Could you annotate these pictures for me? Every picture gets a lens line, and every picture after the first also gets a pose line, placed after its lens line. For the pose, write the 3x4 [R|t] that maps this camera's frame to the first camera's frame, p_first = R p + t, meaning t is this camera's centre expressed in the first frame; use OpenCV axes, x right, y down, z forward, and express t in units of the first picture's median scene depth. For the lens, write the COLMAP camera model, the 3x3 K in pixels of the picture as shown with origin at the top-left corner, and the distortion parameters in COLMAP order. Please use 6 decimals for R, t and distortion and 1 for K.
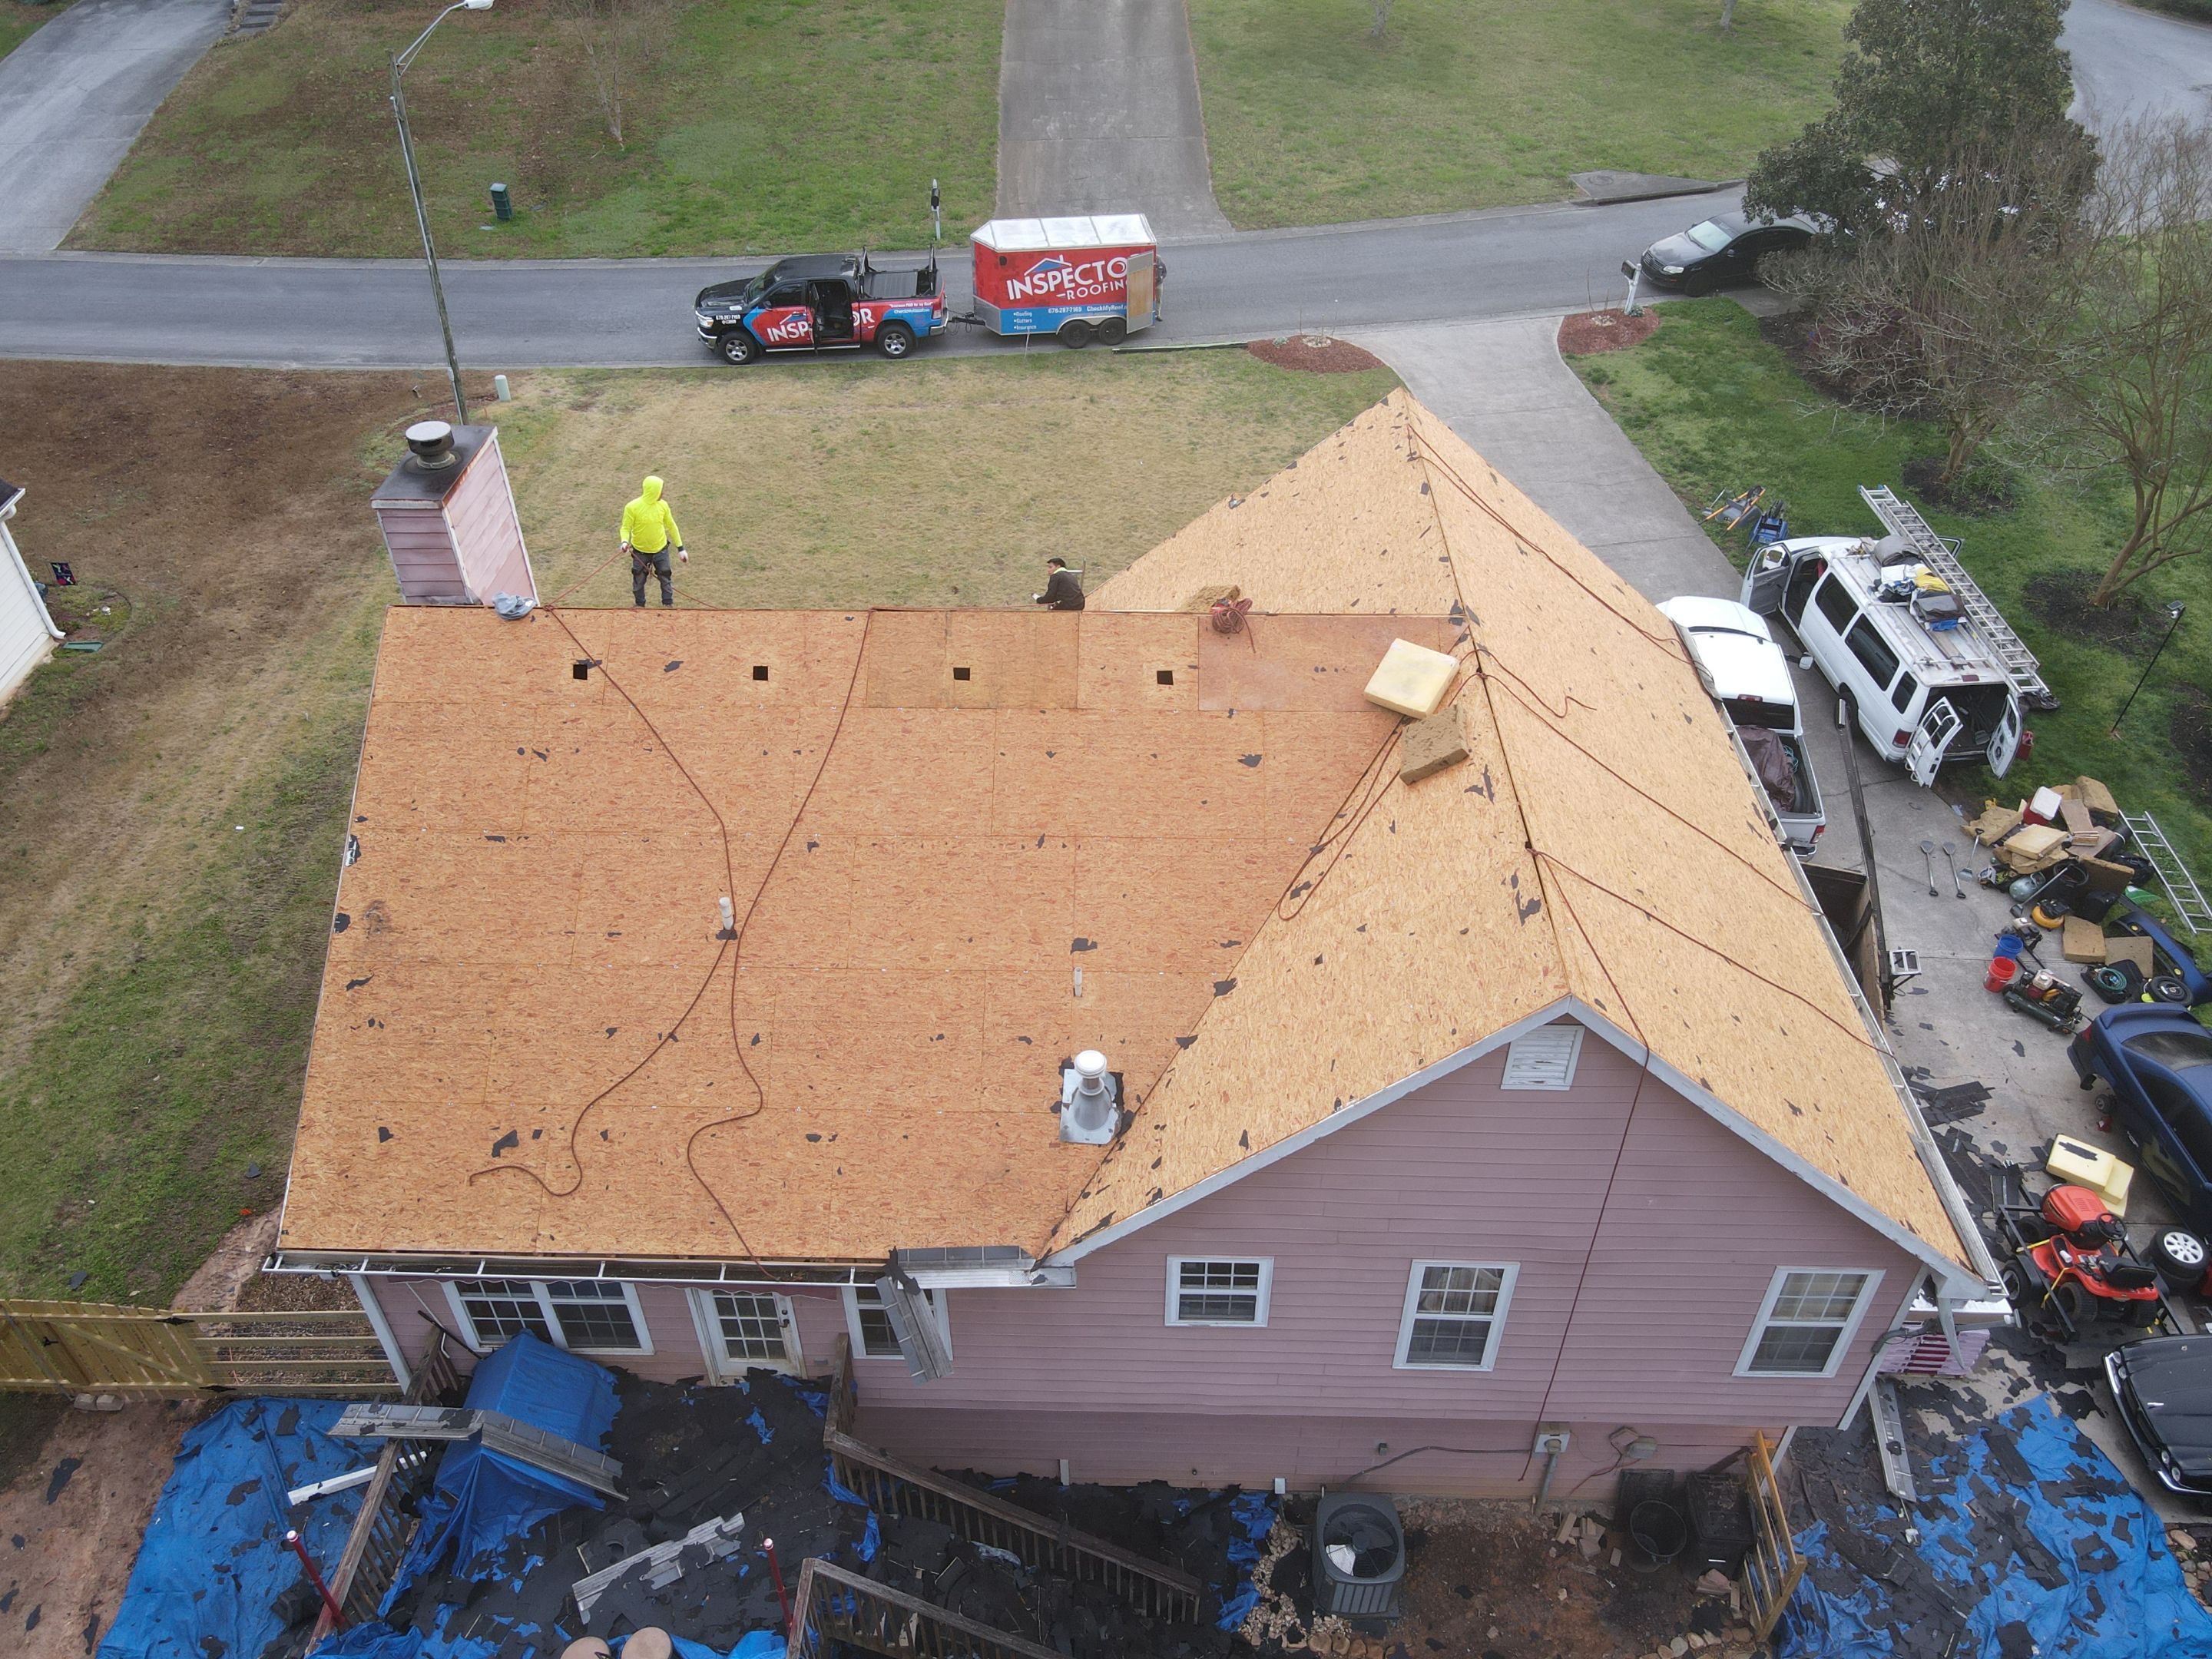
lens RADIAL K [[1619.3, 0, 1103.5], [0, 1619.3, 819.1], [0, 0, 1]] dist [0.010047, 0.006353]
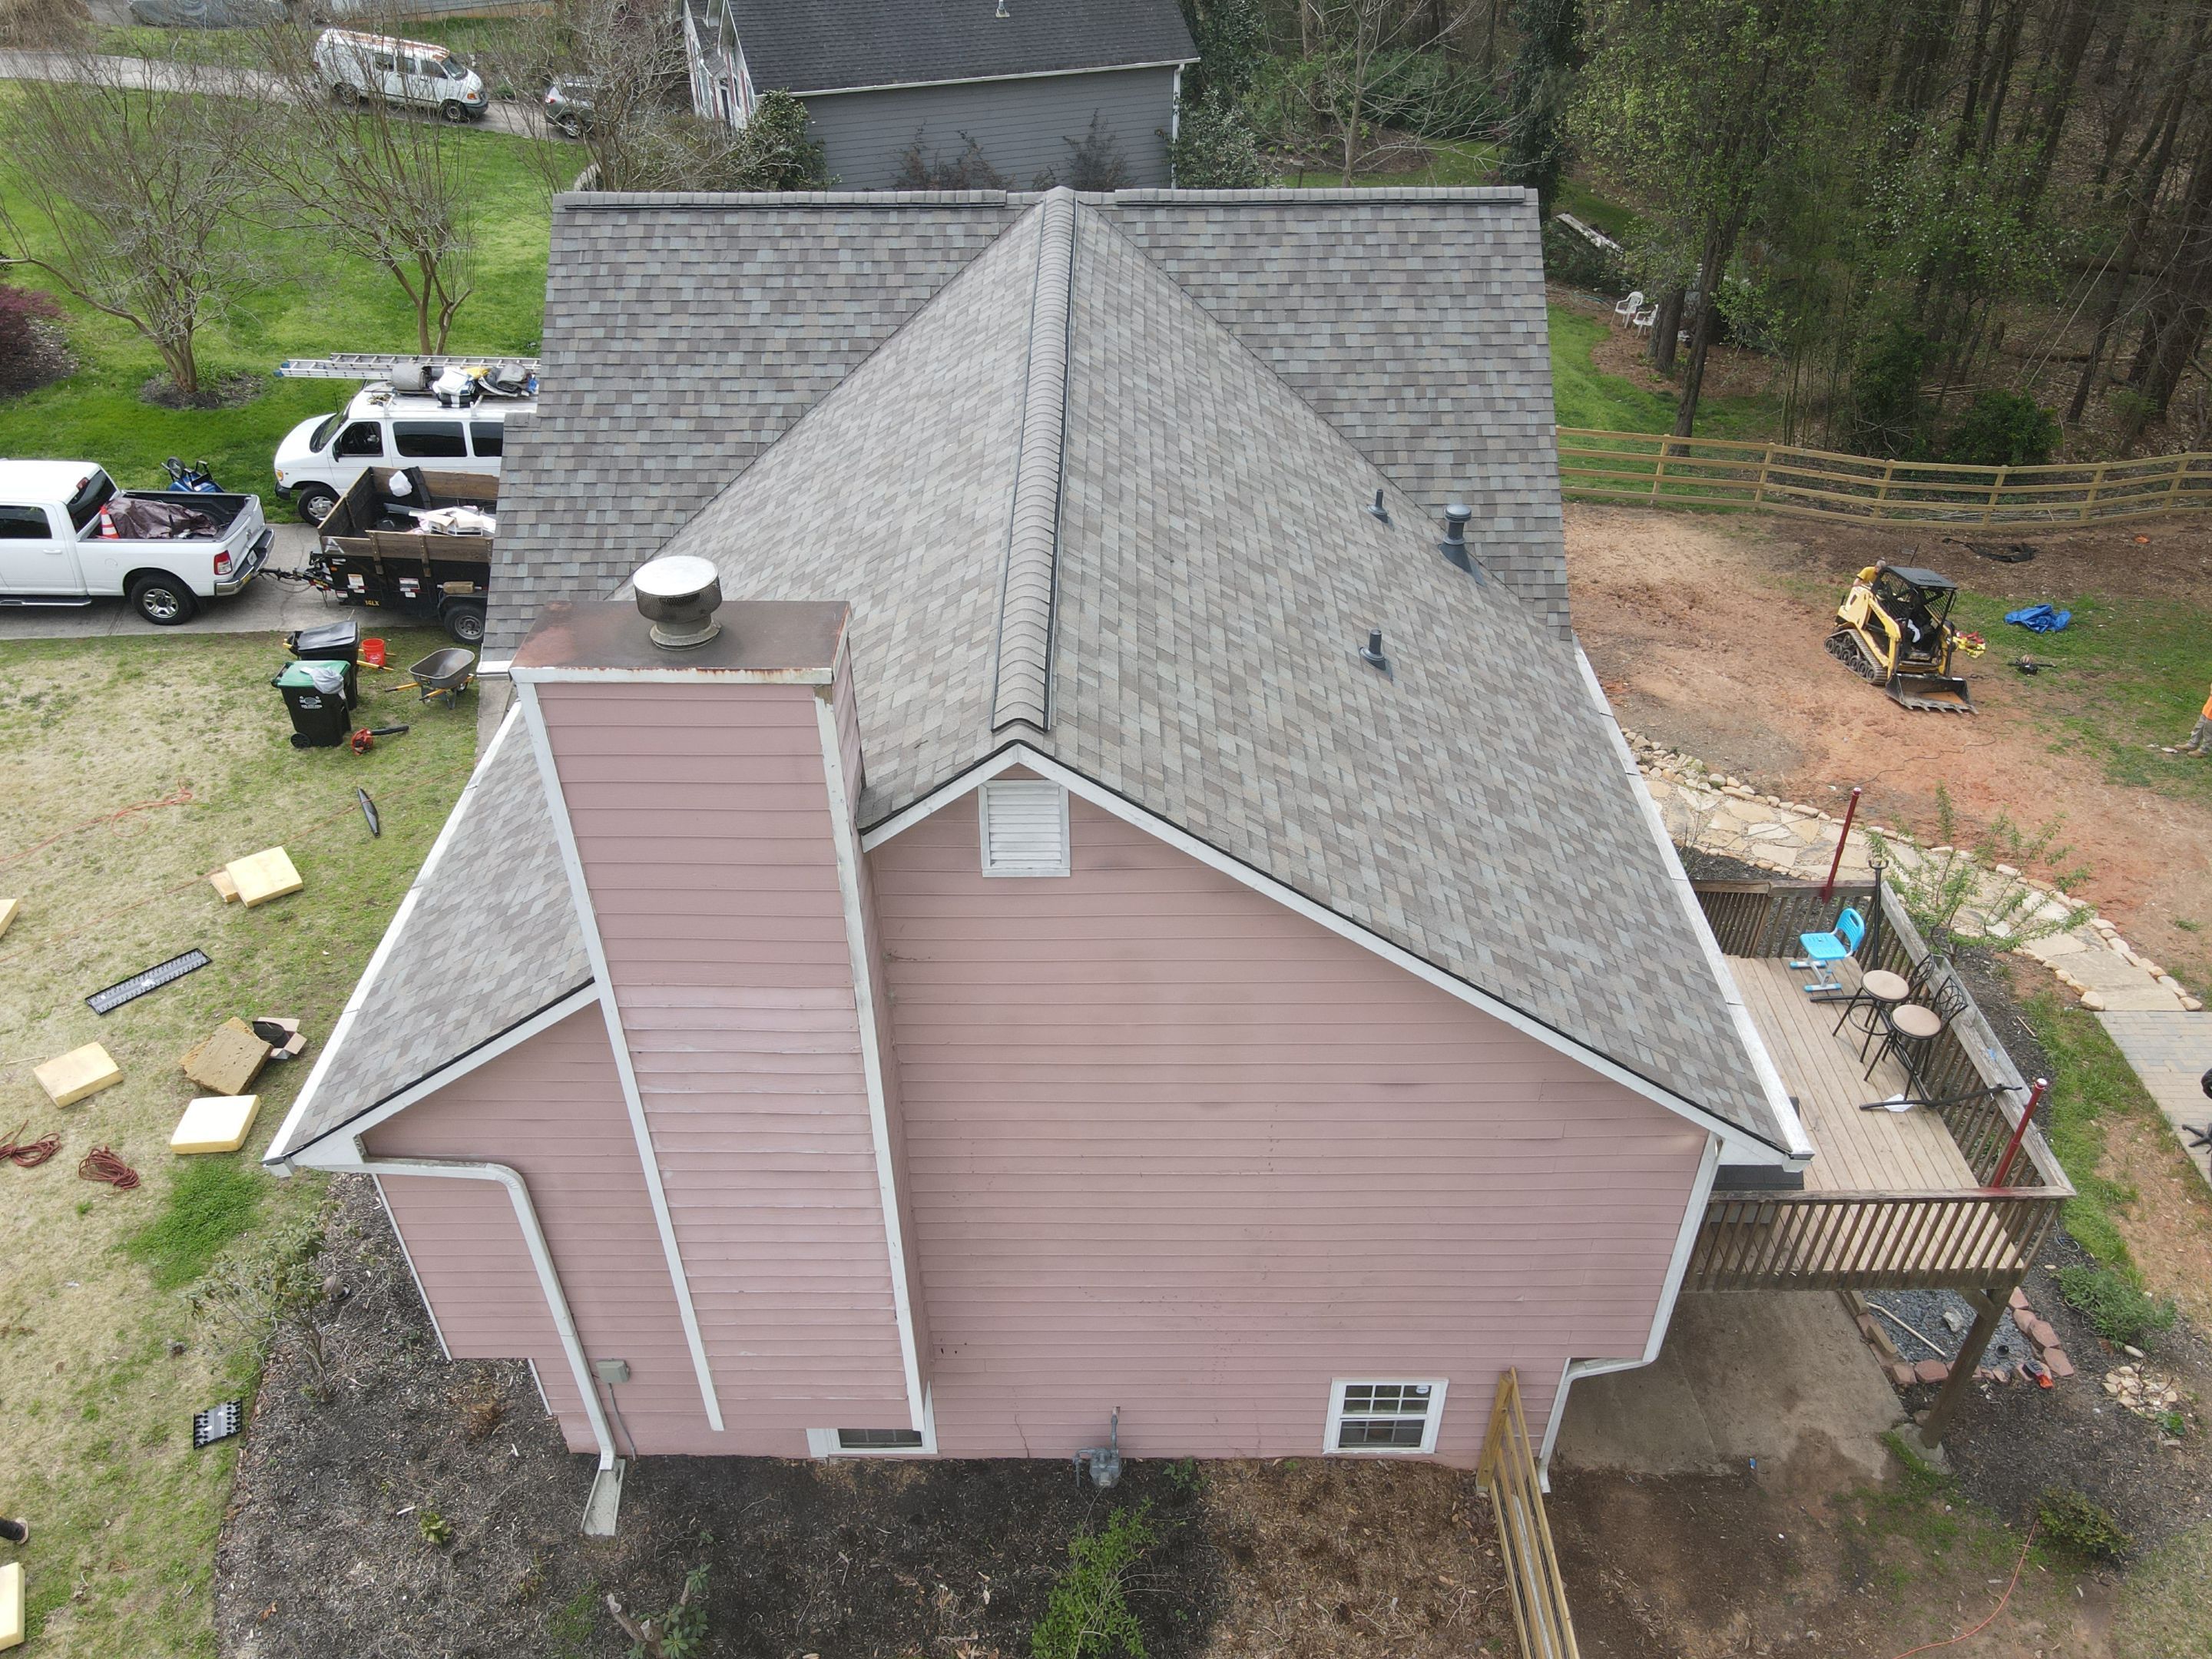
lens RADIAL K [[1619.3, 0, 1107.8], [0, 1619.3, 820.5], [0, 0, 1]] dist [0.010047, 0.006353]
pose [[-0.025350, -0.597783, 0.801257, -0.434286], [0.632332, 0.611210, 0.476003, -0.173170], [-0.774282, 0.518727, 0.362503, 0.372738]]
